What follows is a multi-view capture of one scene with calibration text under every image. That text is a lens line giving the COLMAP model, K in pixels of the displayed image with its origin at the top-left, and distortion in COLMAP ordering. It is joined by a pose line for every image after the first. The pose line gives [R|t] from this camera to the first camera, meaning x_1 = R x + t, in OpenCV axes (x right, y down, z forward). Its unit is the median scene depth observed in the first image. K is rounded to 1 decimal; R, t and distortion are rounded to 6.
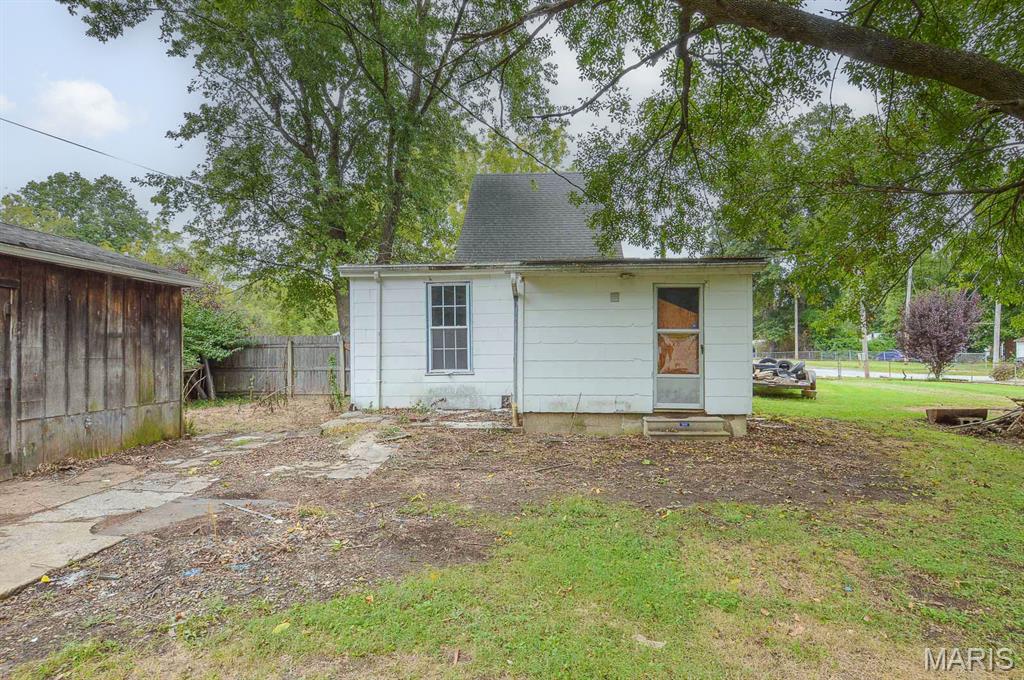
lens RADIAL K [[537.7, 0, 509.4], [0, 537.7, 344.6], [0, 0, 1]] dist [0.018187, -0.027107]
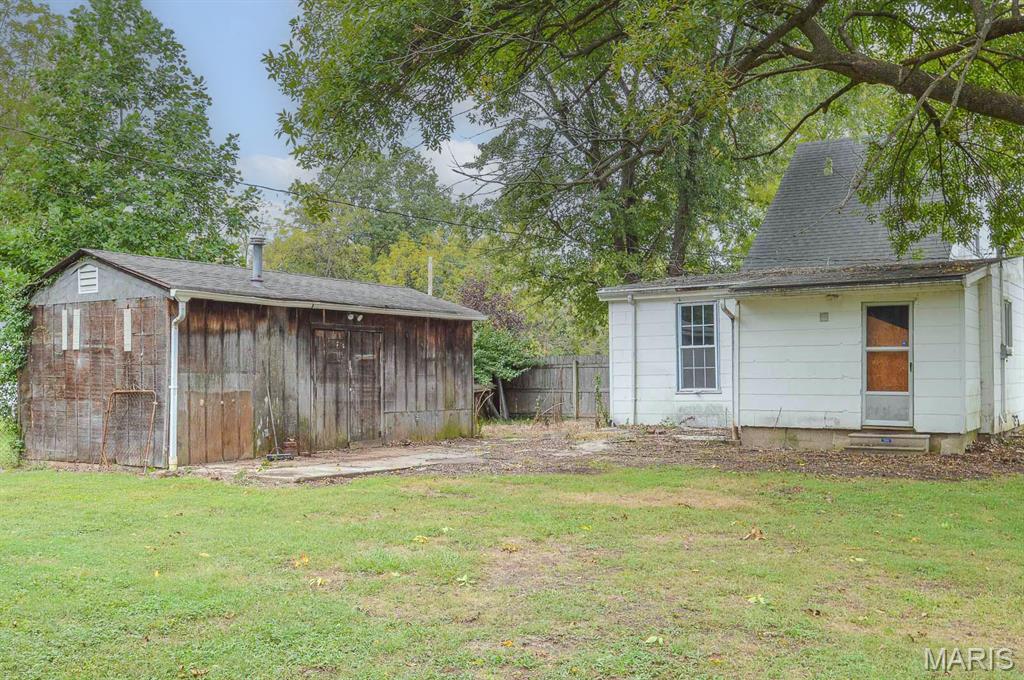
lens RADIAL K [[902.4, 0, 512.0], [0, 902.4, 340.0], [0, 0, 1]] dist [0.007915, 0.003067]
pose [[0.865151, -0.020698, -0.501083, 0.532086], [0.008082, 0.999594, -0.027335, -0.001133], [0.501445, 0.019599, 0.864967, -0.783922]]
